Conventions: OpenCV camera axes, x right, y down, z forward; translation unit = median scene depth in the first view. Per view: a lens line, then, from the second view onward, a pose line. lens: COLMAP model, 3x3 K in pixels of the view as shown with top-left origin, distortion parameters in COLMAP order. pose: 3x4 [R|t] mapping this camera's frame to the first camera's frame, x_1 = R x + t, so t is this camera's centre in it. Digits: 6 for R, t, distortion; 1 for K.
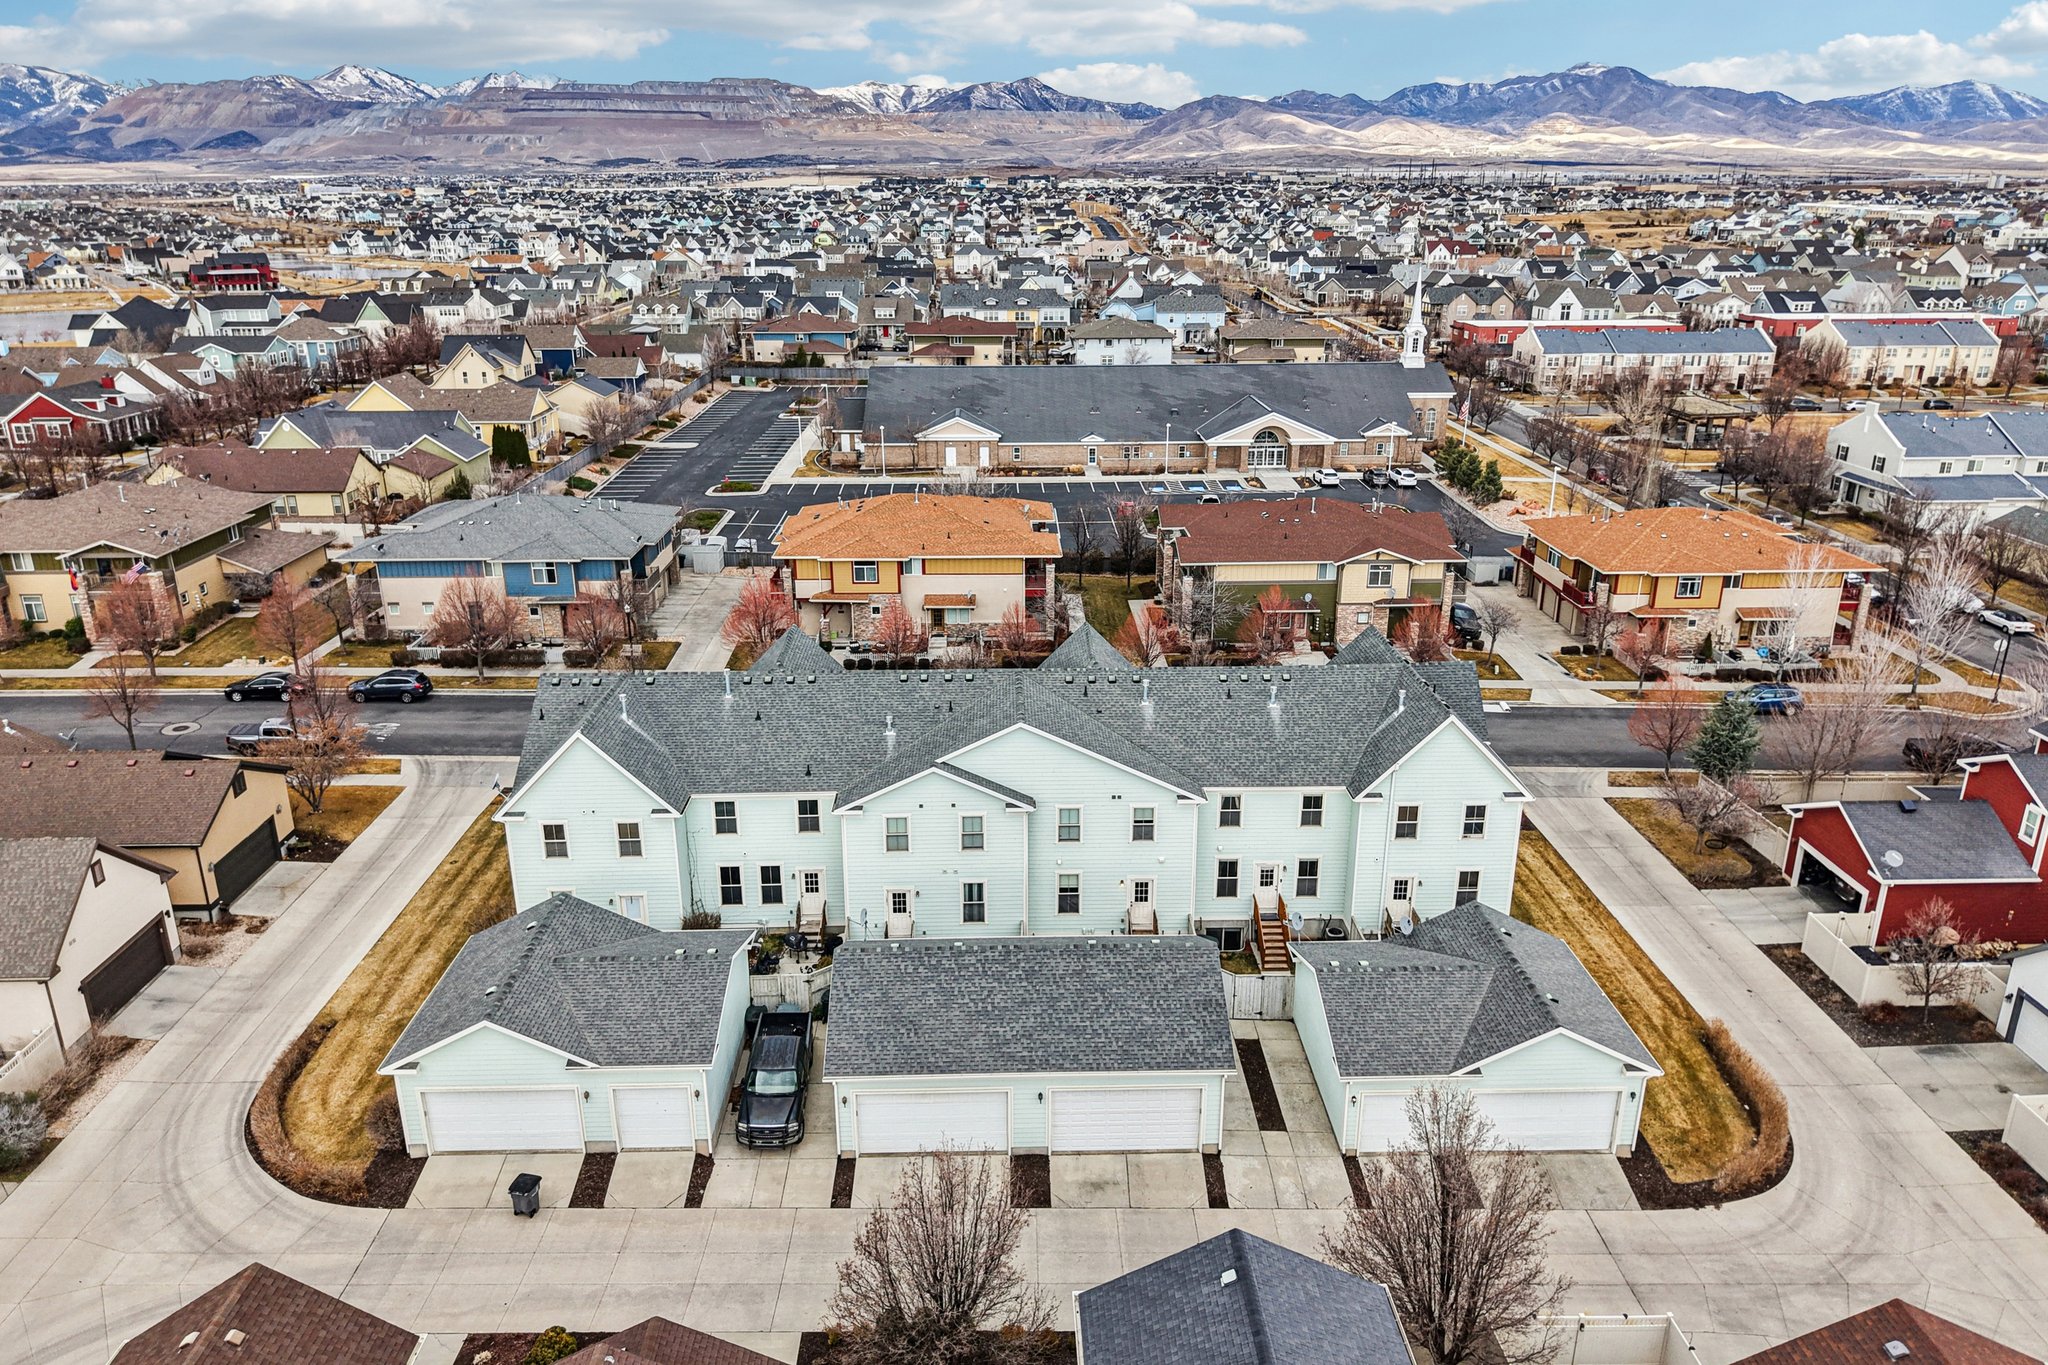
lens RADIAL K [[1368.0, 0, 1035.0], [0, 1368.0, 684.3], [0, 0, 1]] dist [0.067242, -0.093089]
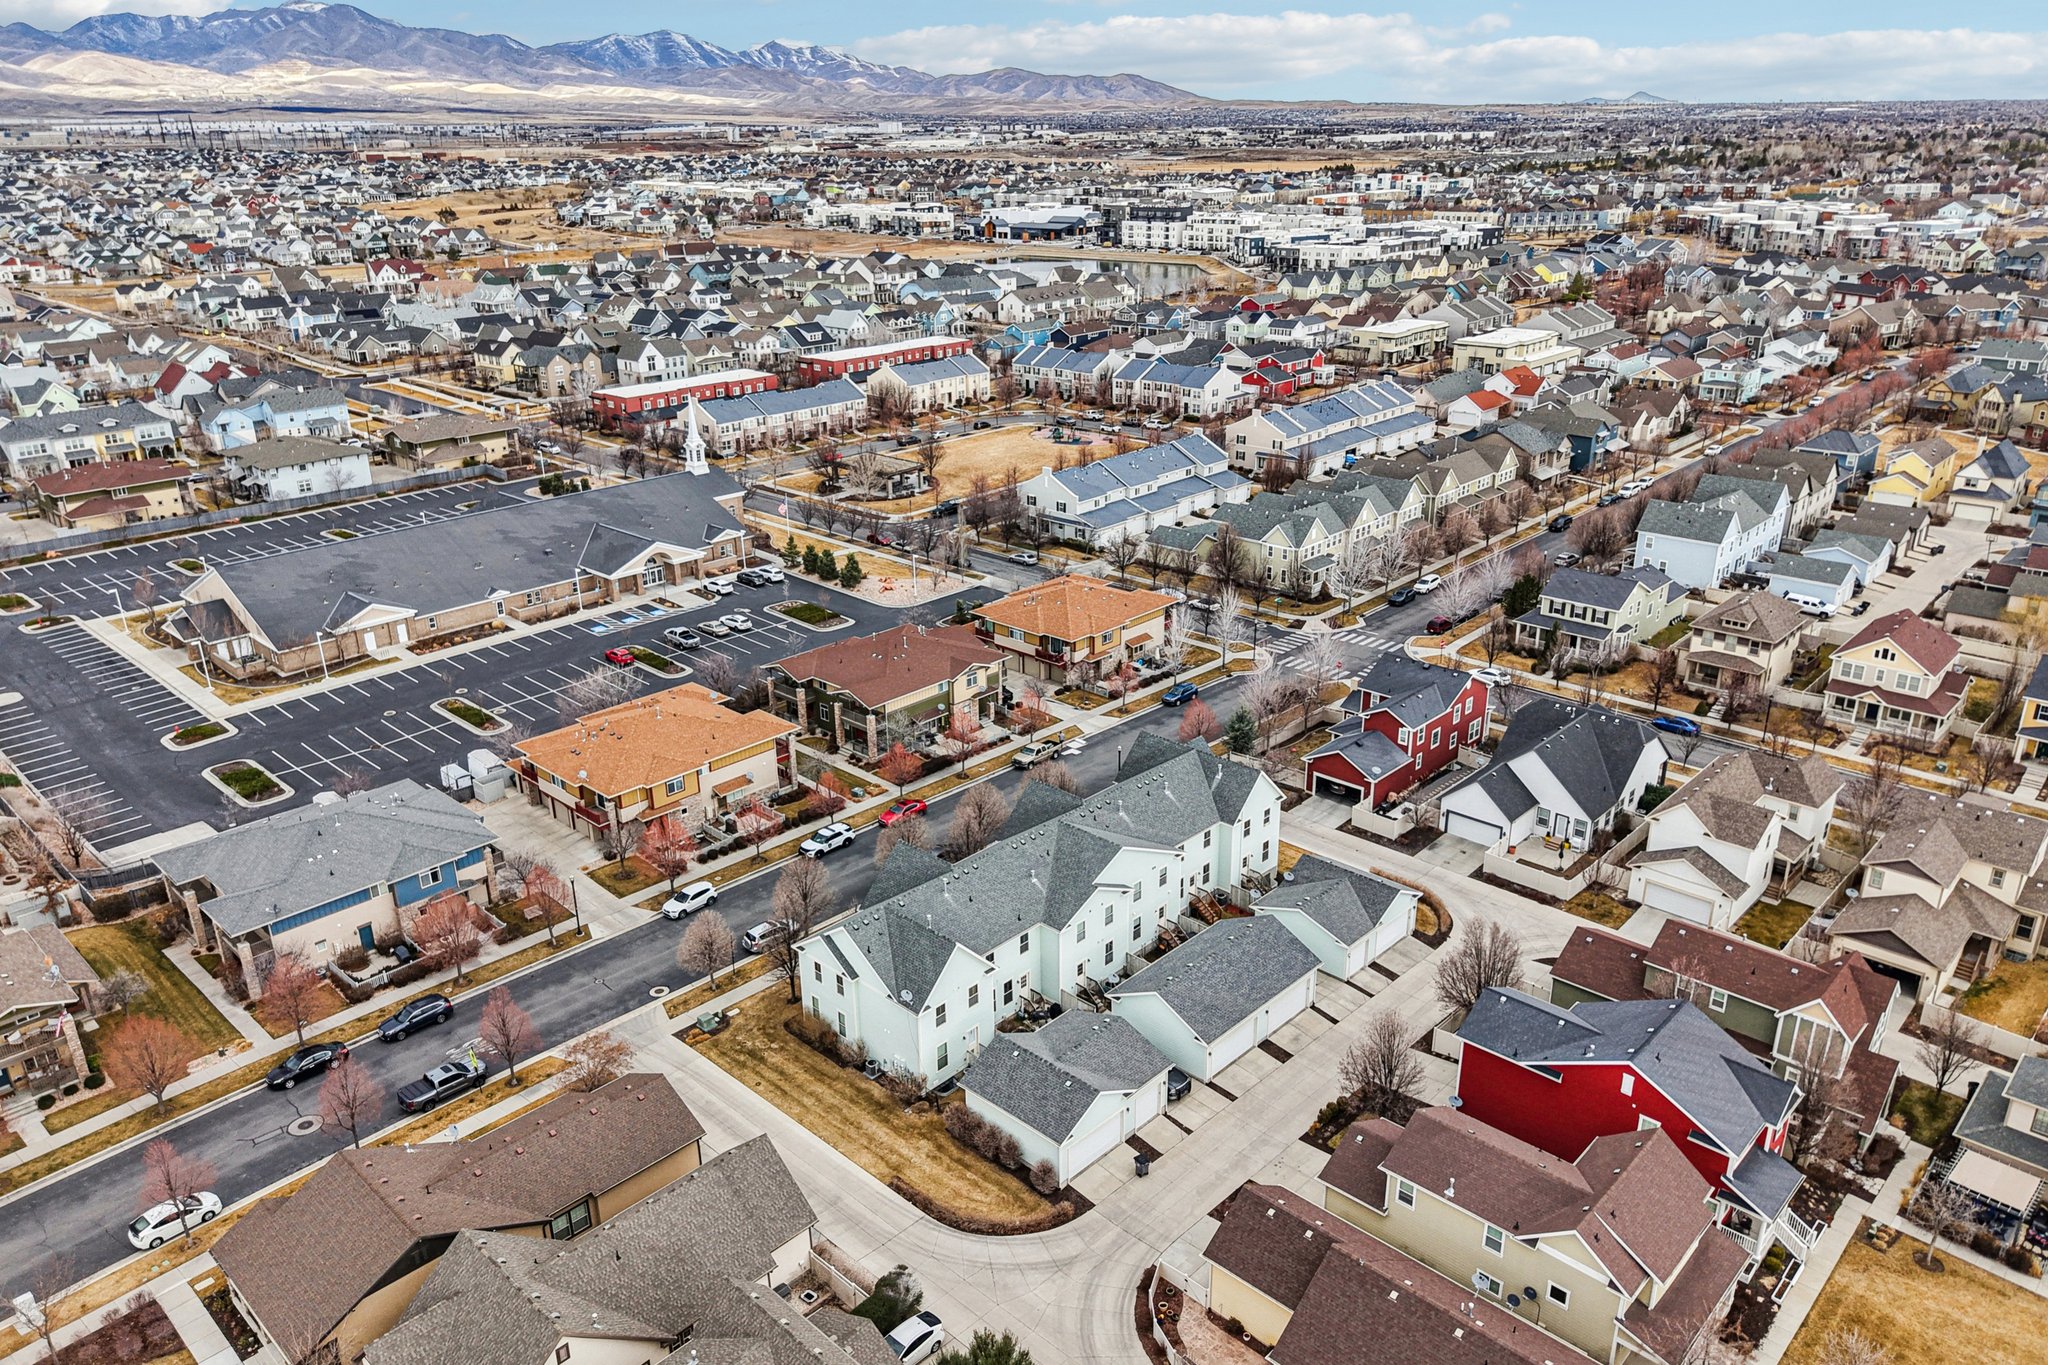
lens RADIAL K [[1383.1, 0, 1029.9], [0, 1383.1, 674.8], [0, 0, 1]] dist [0.028056, -0.023036]
pose [[0.715804, -0.263423, 0.646710, -0.459788], [0.251416, 0.961230, 0.113258, -0.161750], [-0.651471, 0.081523, 0.754281, -0.125125]]
